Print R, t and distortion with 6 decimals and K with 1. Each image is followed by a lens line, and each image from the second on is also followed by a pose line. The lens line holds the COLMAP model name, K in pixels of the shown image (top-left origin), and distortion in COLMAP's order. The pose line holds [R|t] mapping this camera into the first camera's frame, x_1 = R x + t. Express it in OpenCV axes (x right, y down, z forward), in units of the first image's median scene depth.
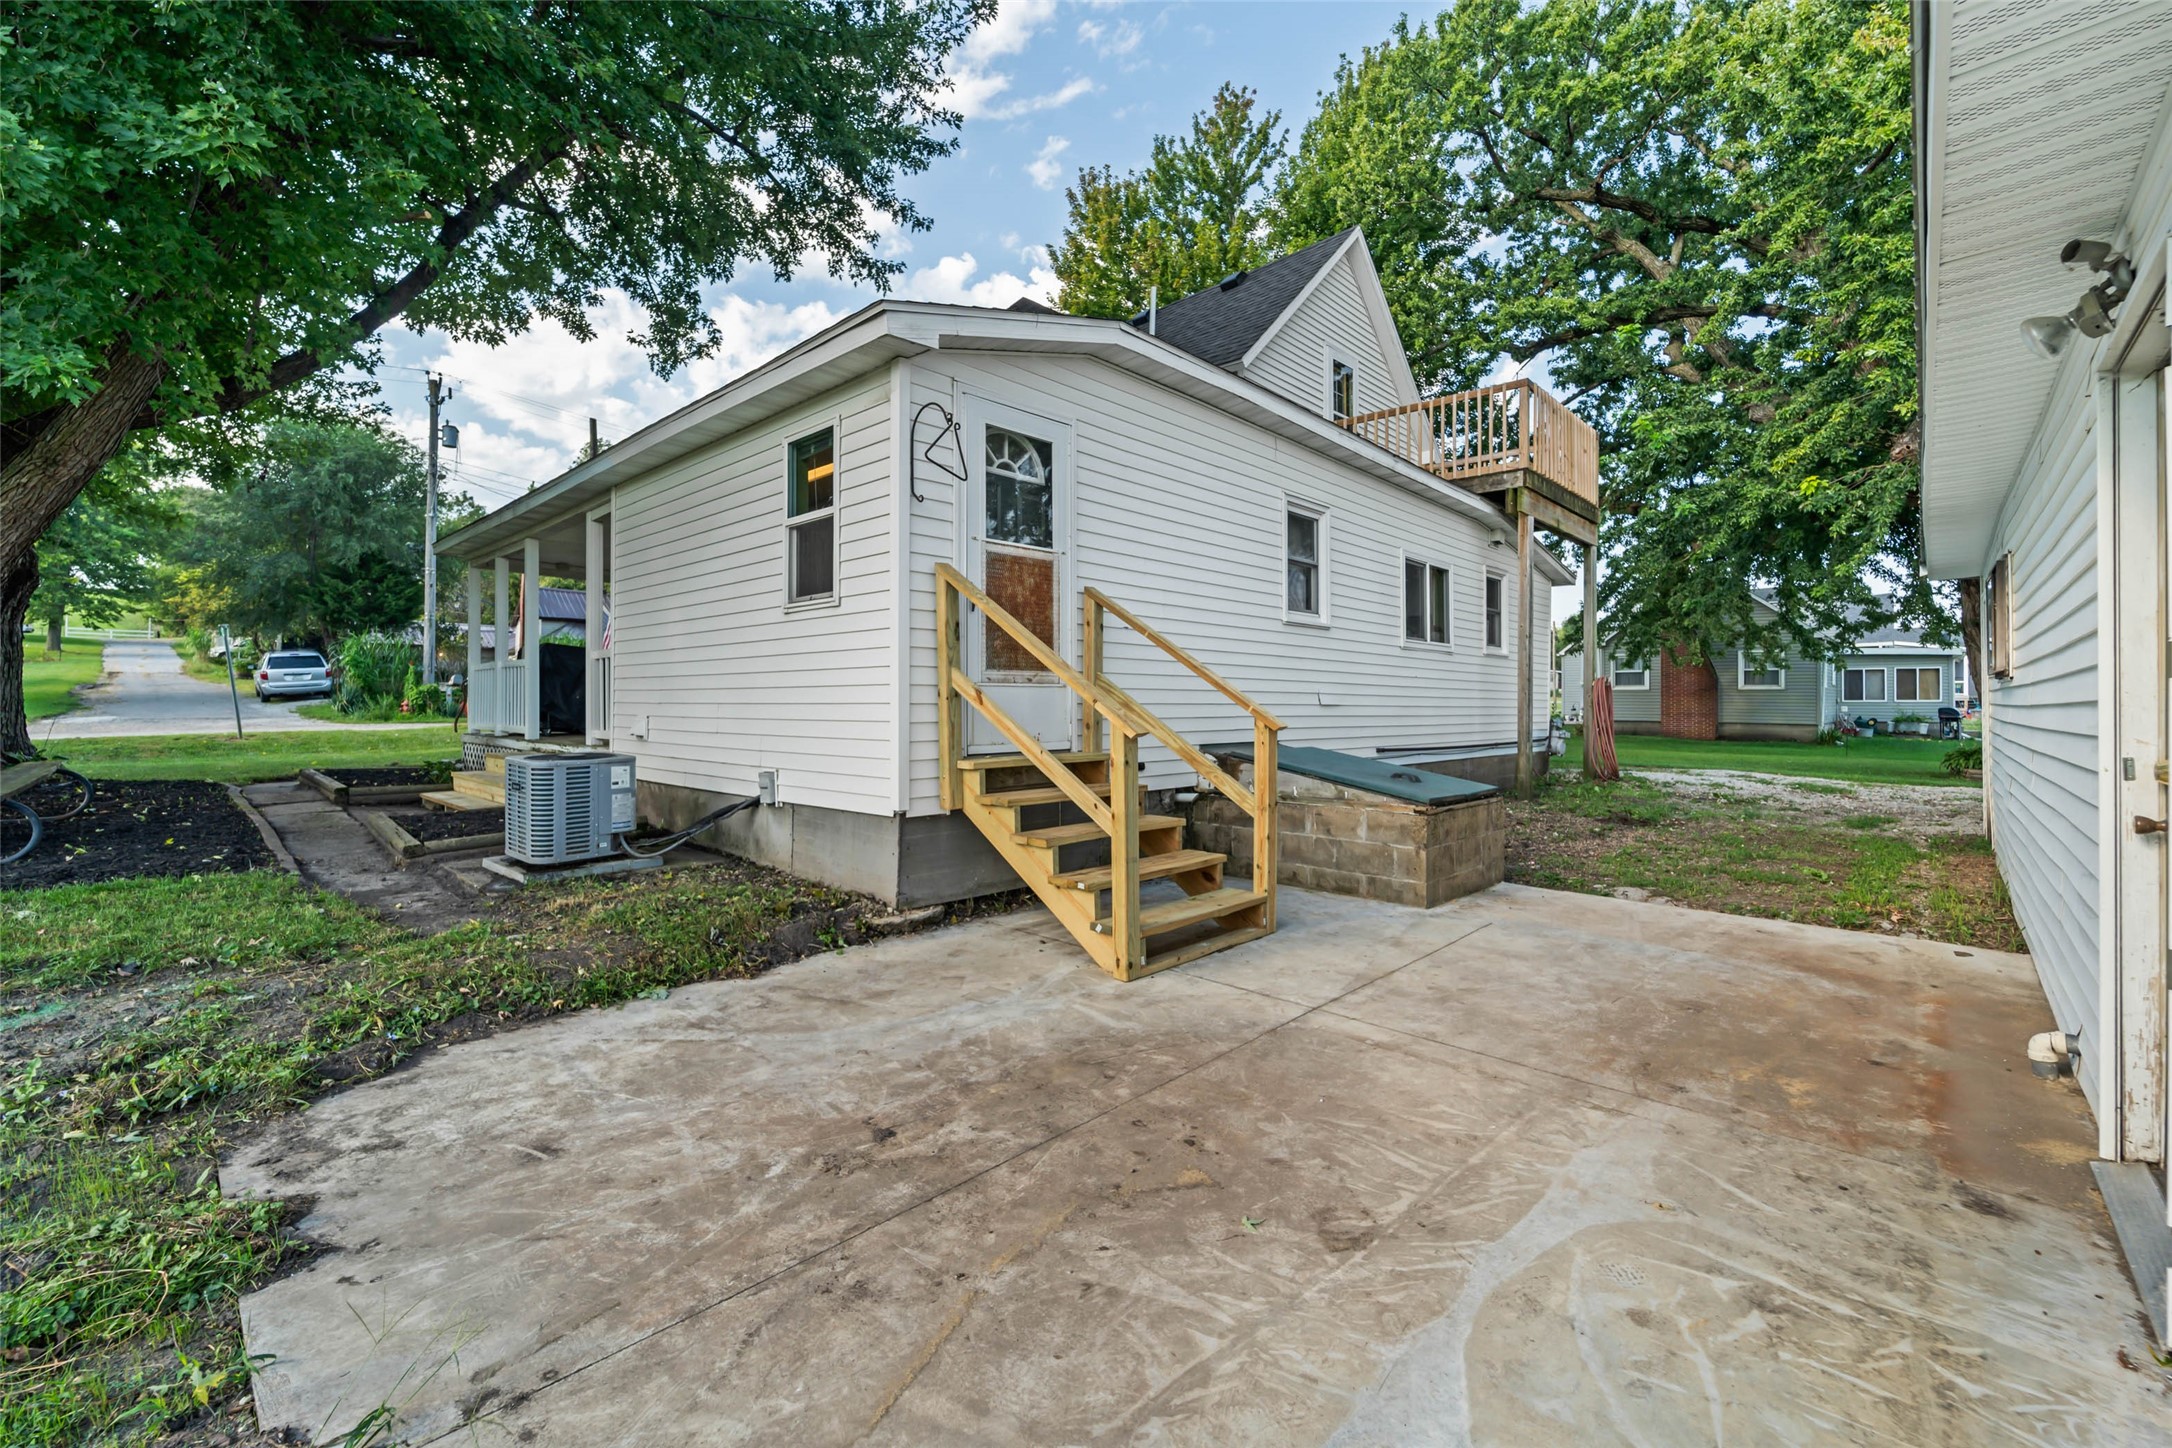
lens RADIAL K [[871.9, 0, 1095.3], [0, 871.9, 714.9], [0, 0, 1]] dist [0.001177, -0.001032]
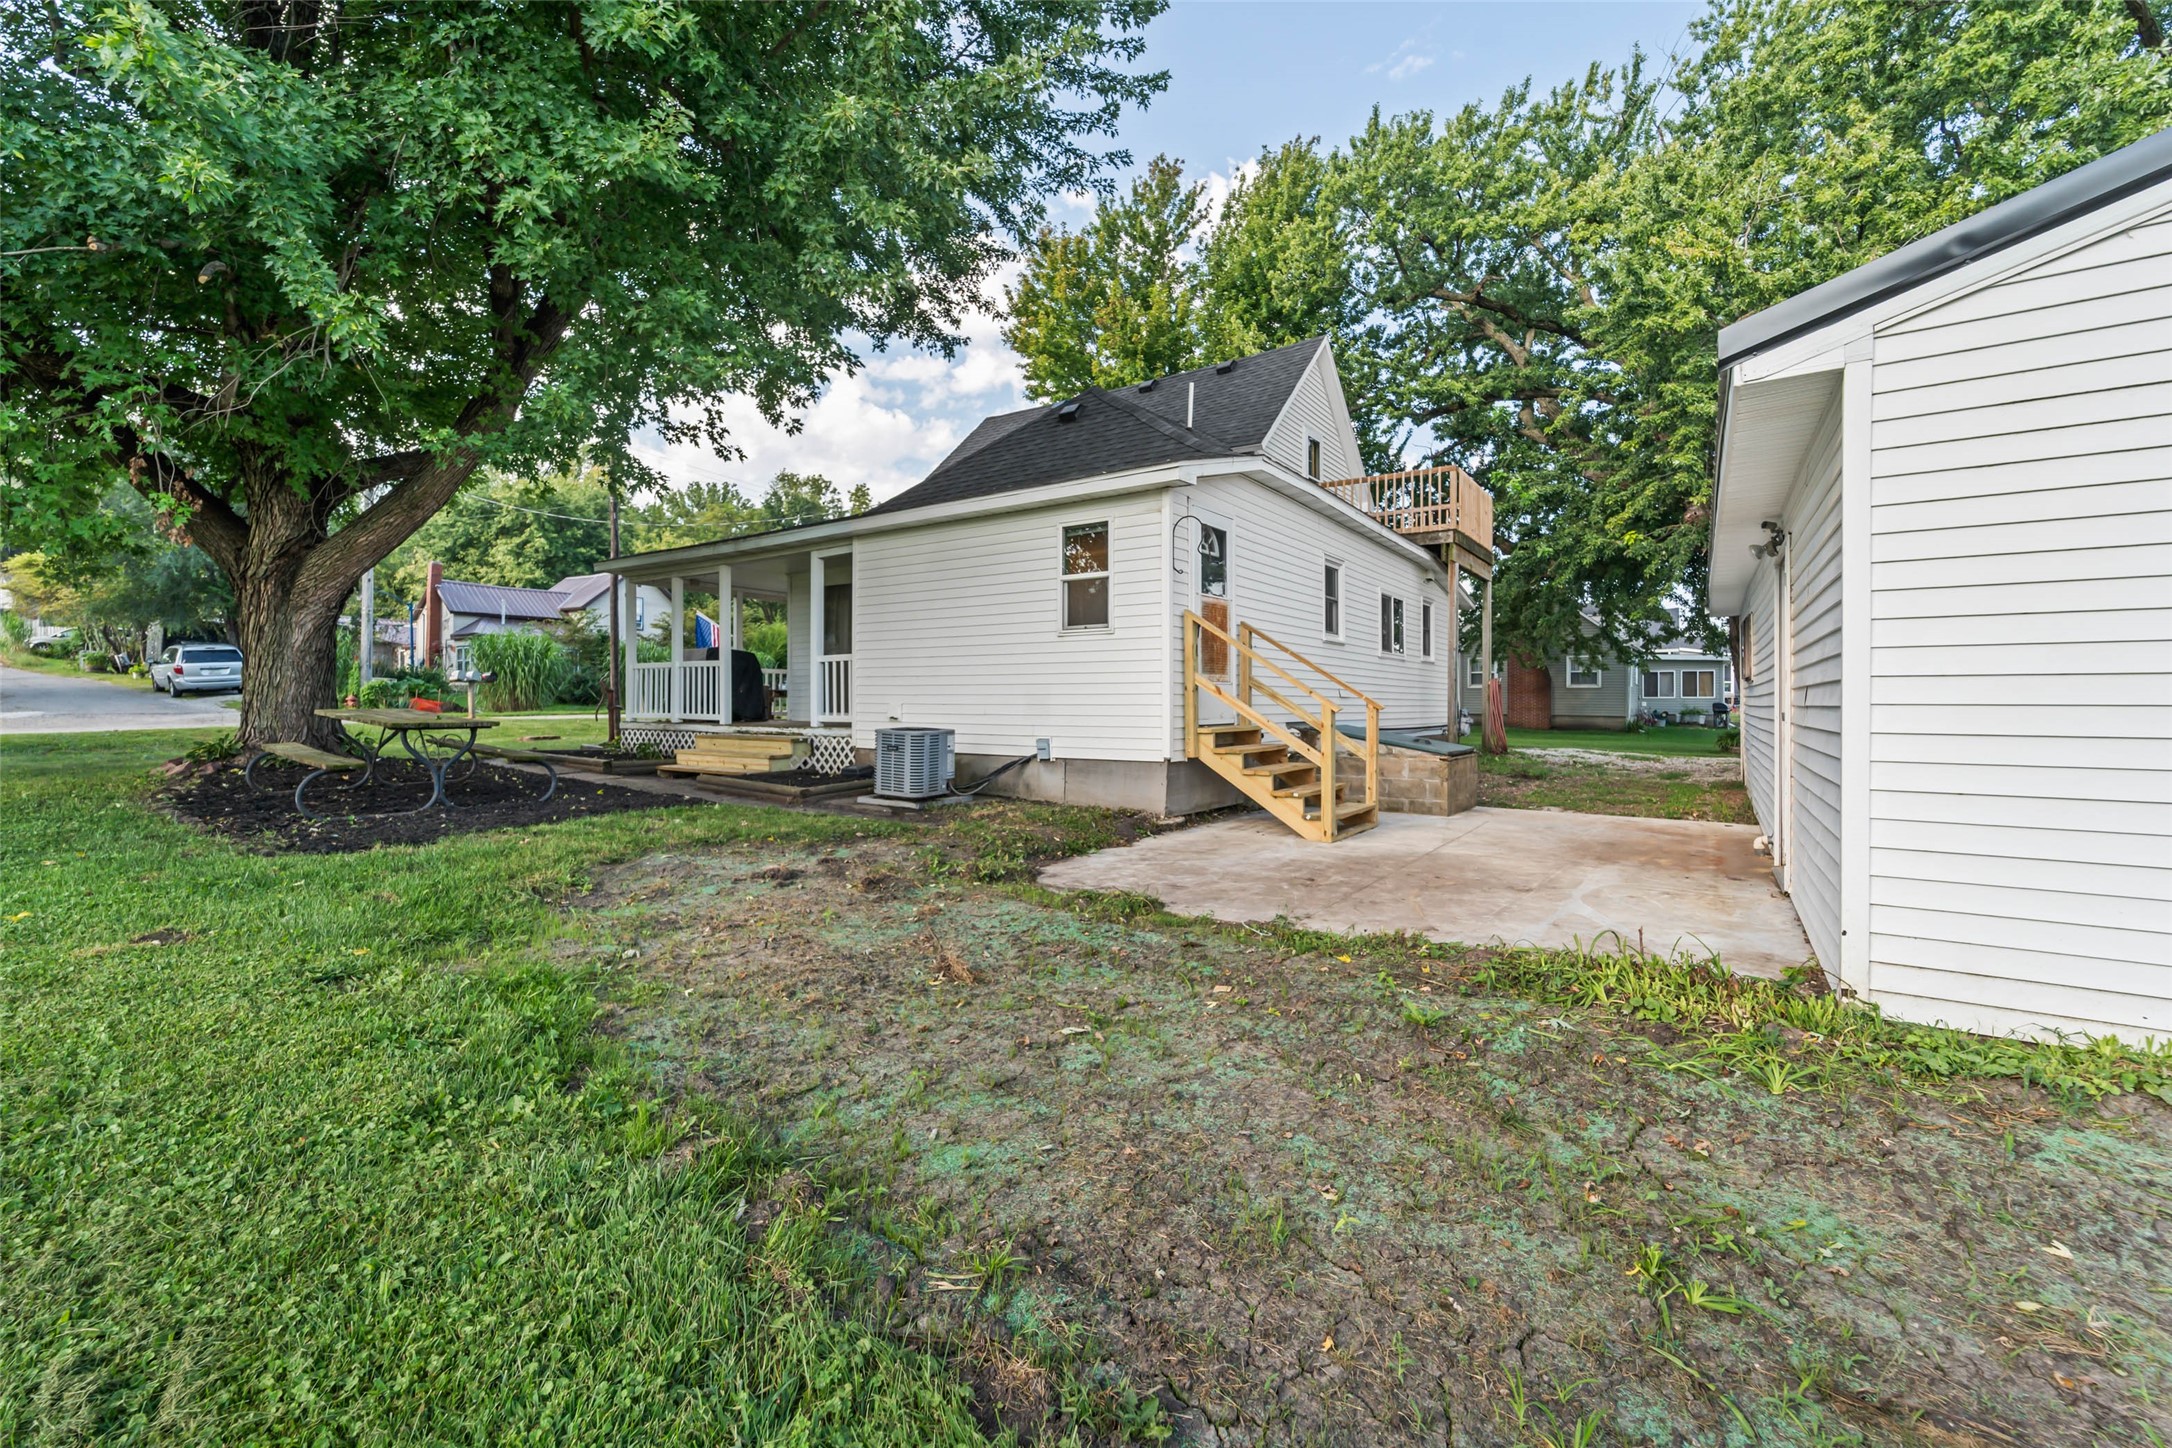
lens RADIAL K [[871.9, 0, 1082.8], [0, 871.9, 718.6], [0, 0, 1]] dist [0.001177, -0.001032]
pose [[0.989562, -0.002515, 0.144088, -0.242239], [0.001448, 0.999971, 0.007509, 0.008187], [-0.144103, -0.007222, 0.989536, -0.244511]]
